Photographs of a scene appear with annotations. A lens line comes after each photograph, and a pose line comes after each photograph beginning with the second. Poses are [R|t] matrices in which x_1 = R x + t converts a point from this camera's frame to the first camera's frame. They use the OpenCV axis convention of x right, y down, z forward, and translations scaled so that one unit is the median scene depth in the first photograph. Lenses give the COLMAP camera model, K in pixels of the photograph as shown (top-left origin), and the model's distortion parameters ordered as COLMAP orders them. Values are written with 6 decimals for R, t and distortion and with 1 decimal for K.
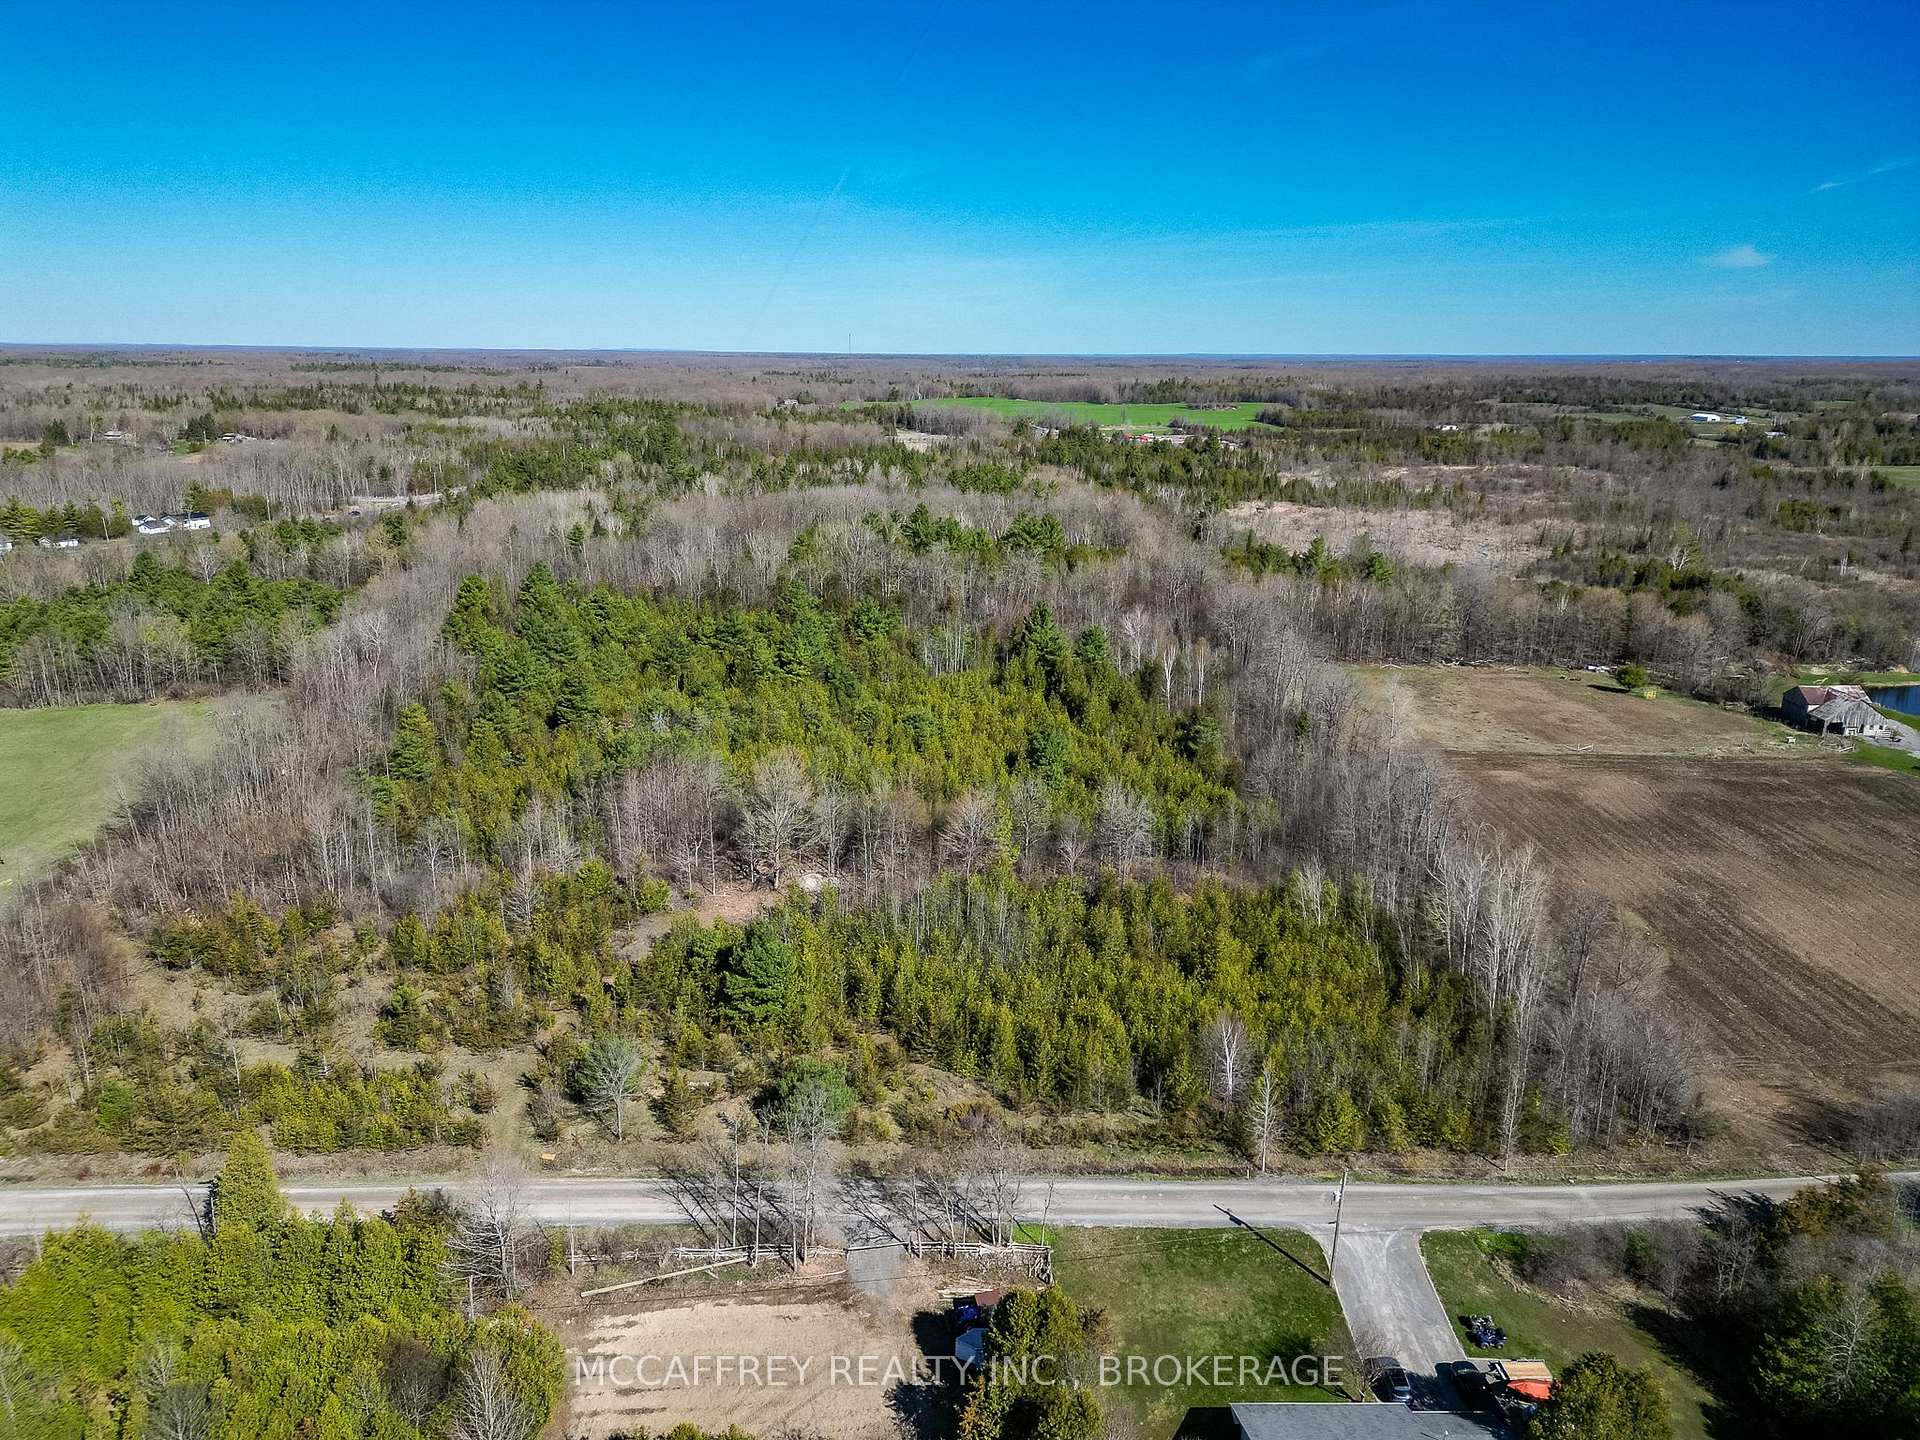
lens RADIAL K [[1381.3, 0, 960.0], [0, 1381.3, 720.0], [0, 0, 1]] dist [0.094935, -0.107010]
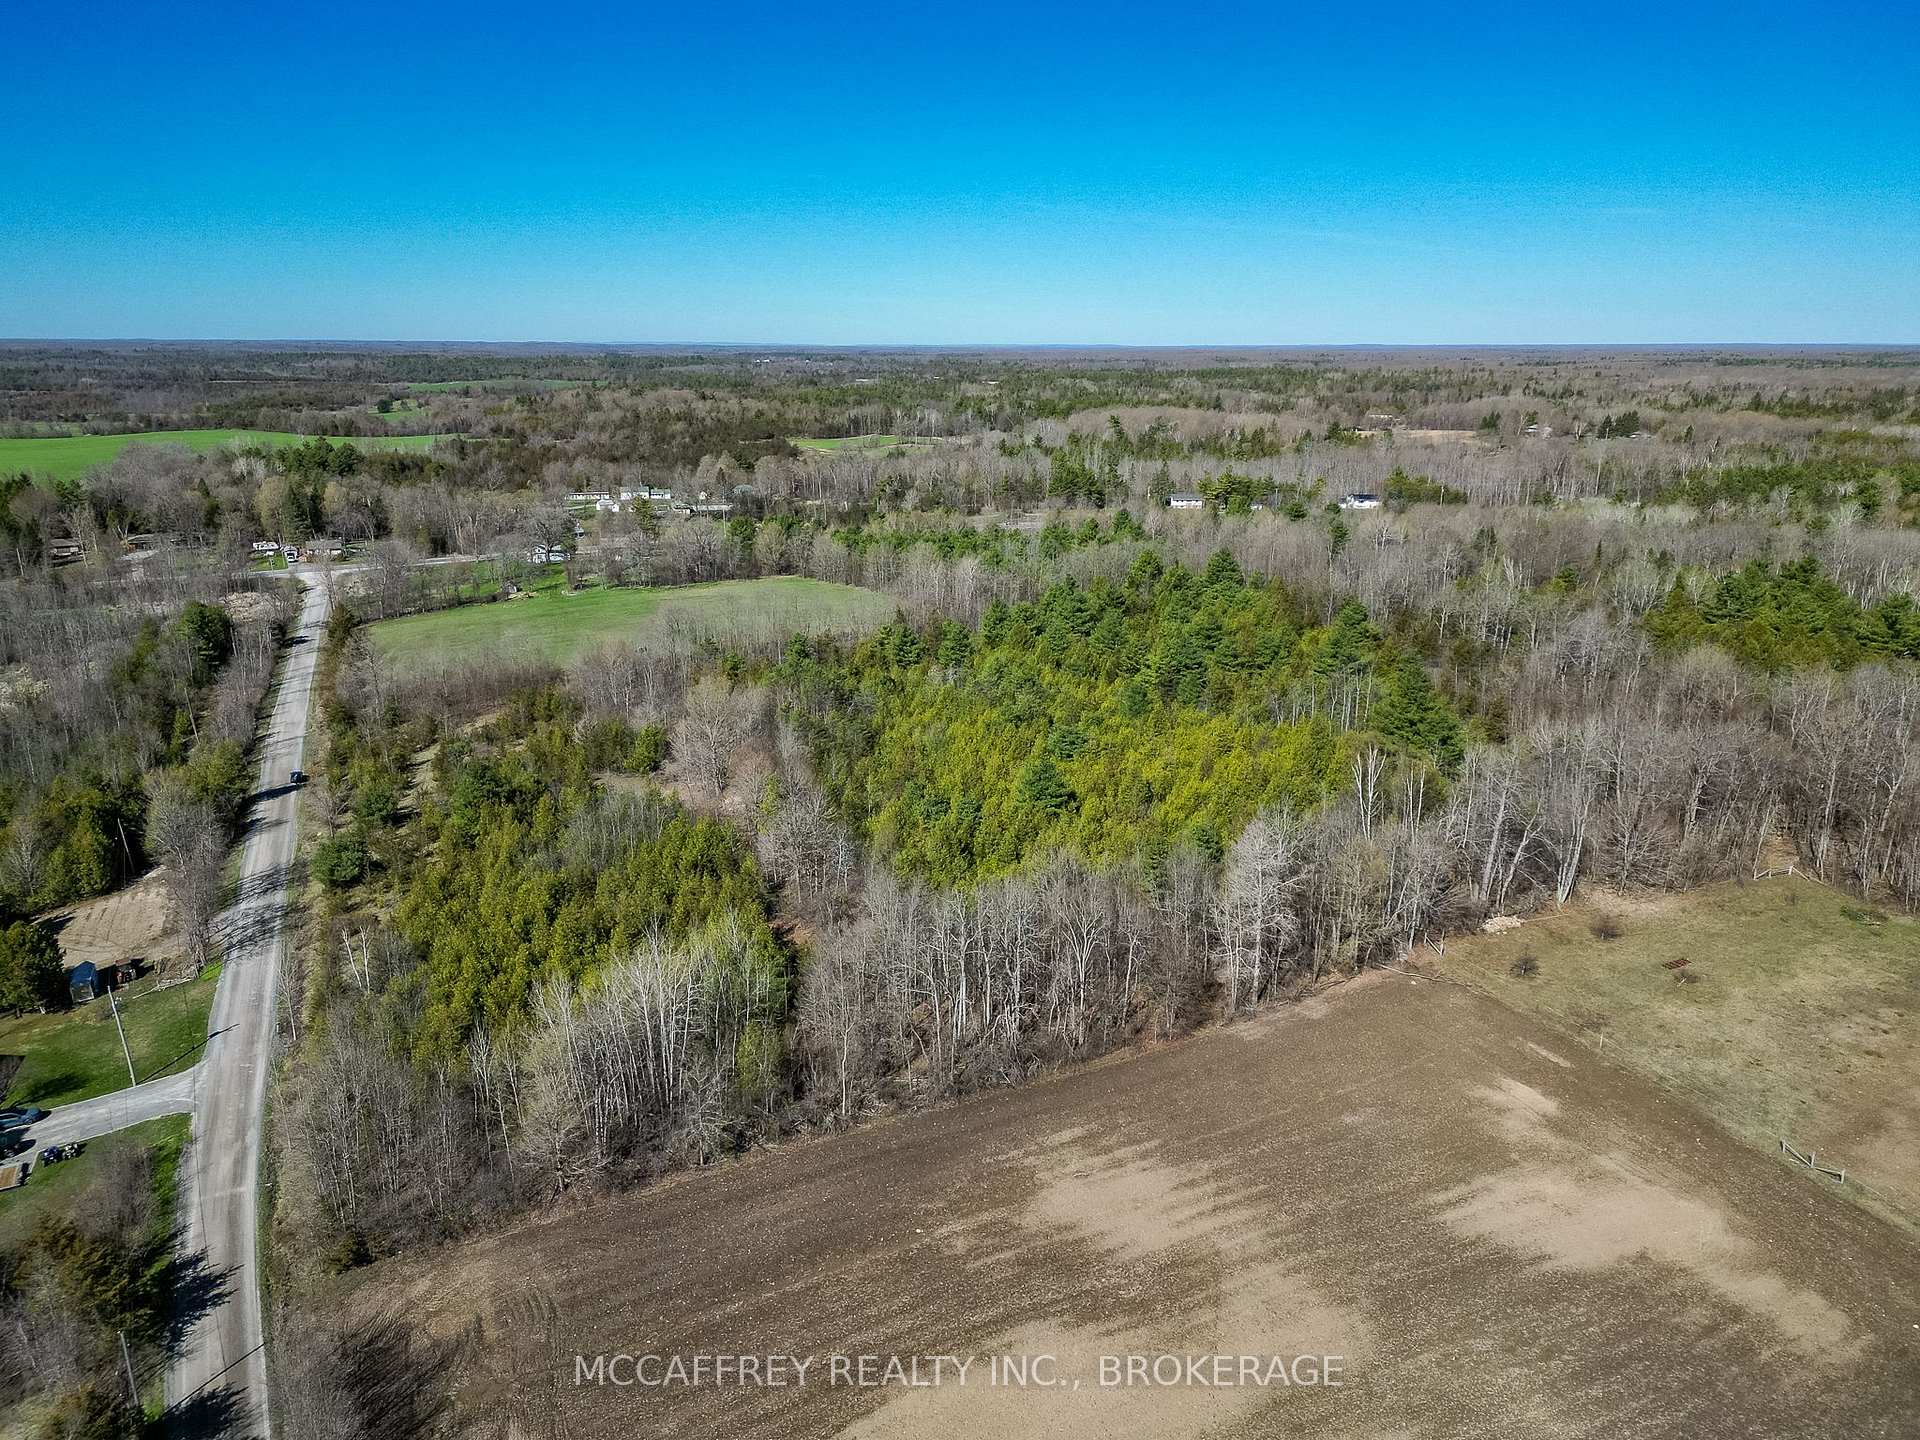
lens RADIAL K [[1379.3, 0, 937.6], [0, 1379.3, 741.7], [0, 0, 1]] dist [0.087676, -0.092864]
pose [[0.368095, 0.261618, -0.892223, 1.168250], [-0.246852, 0.952659, 0.177498, -0.212728], [0.896421, 0.154911, 0.415250, 0.805672]]
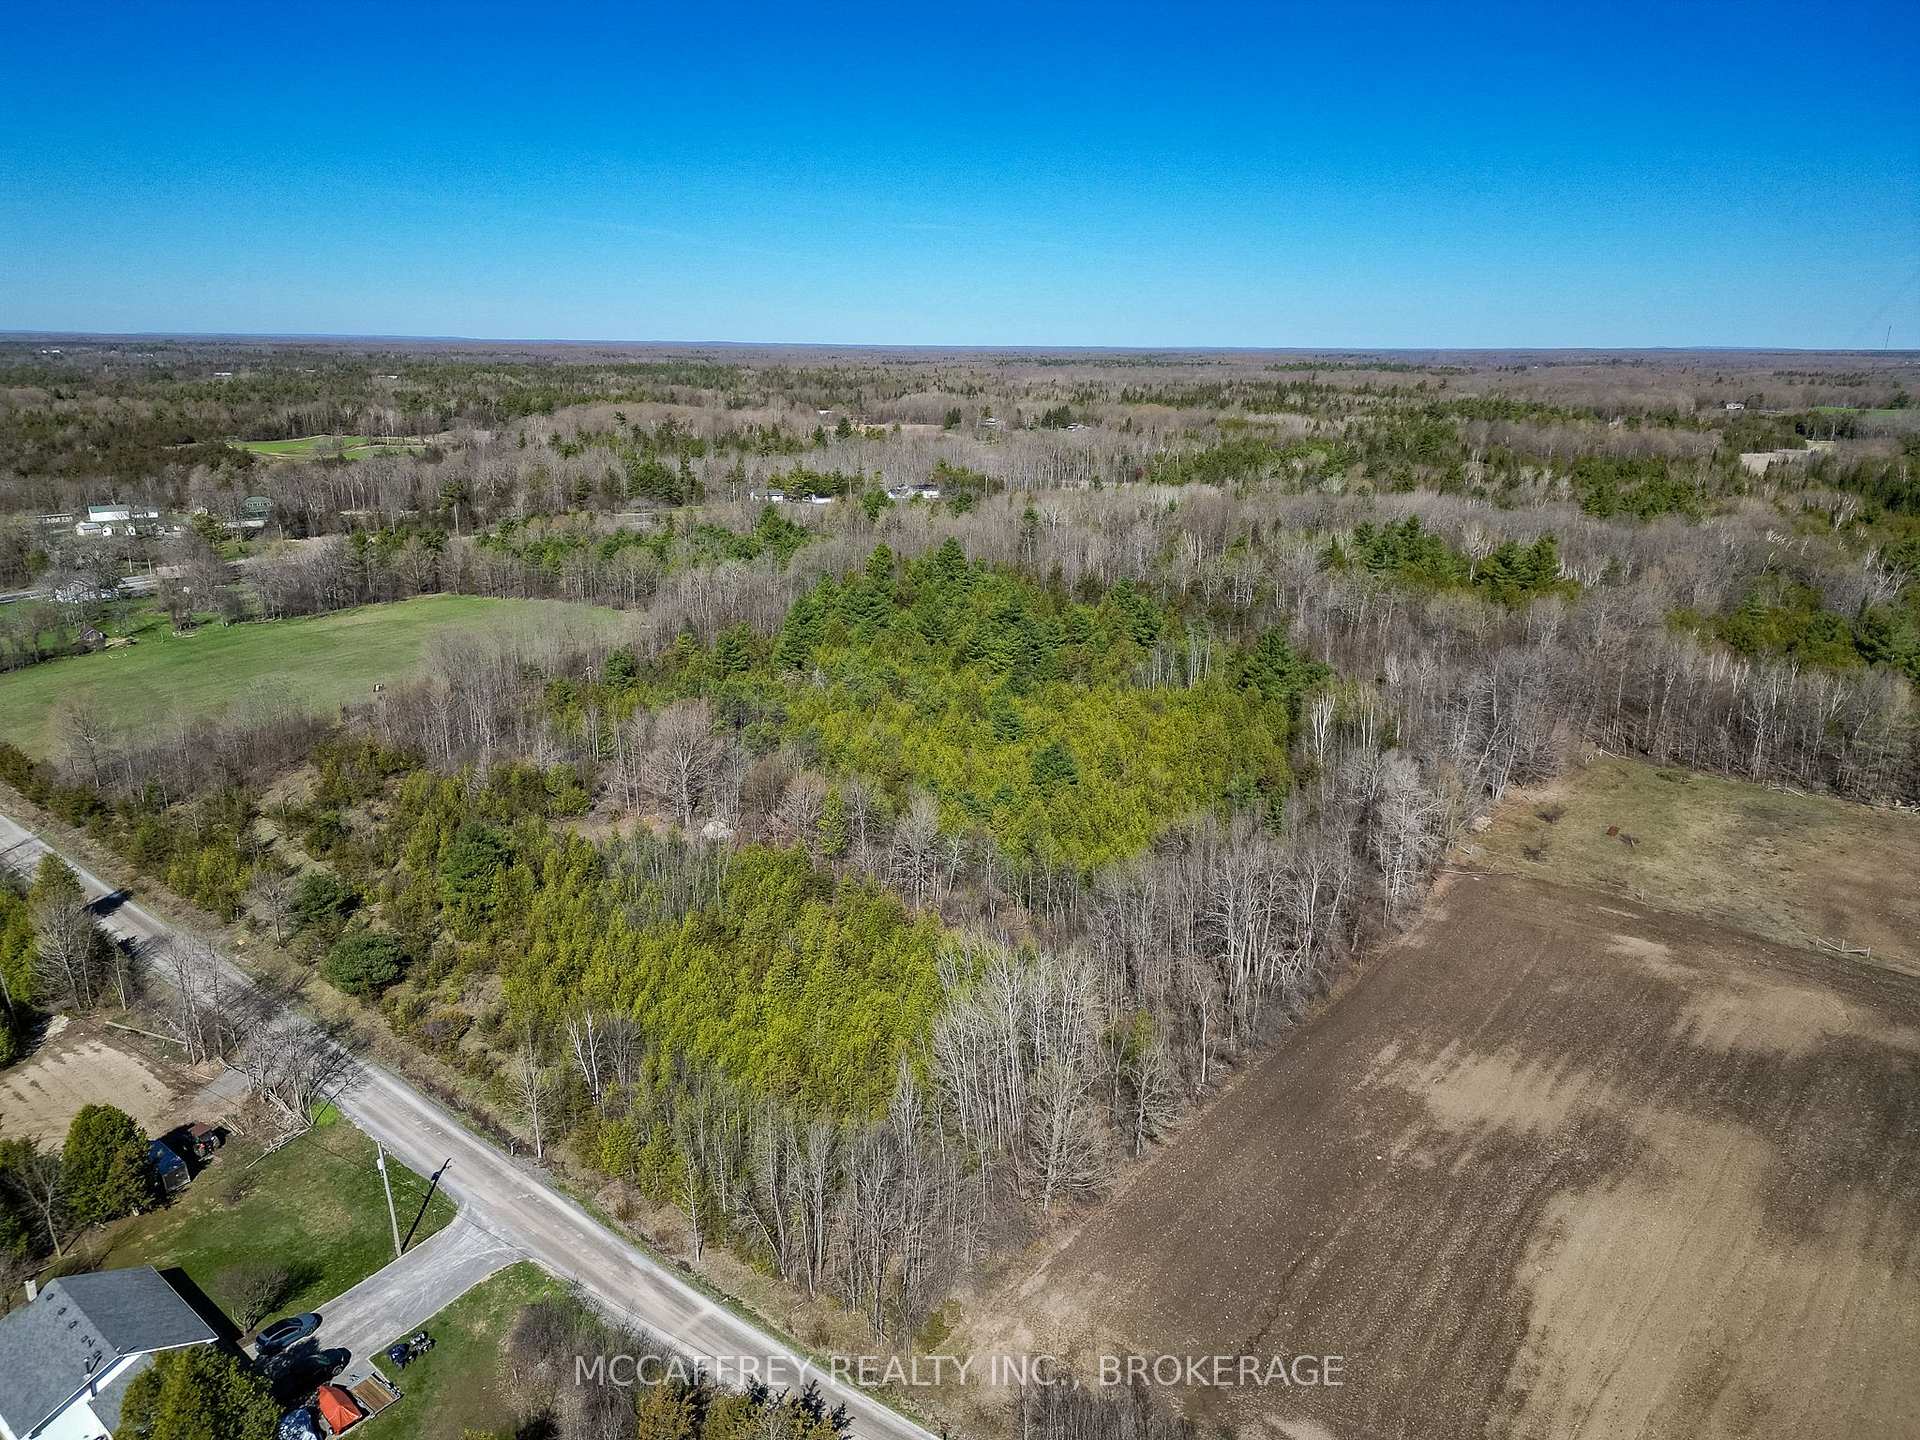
lens RADIAL K [[1381.3, 0, 960.0], [0, 1381.3, 720.0], [0, 0, 1]] dist [0.094935, -0.107010]
pose [[0.747592, 0.184059, -0.638145, 0.857035], [-0.184378, 0.980581, 0.066827, -0.087559], [0.638053, 0.067701, 0.767011, 0.341877]]
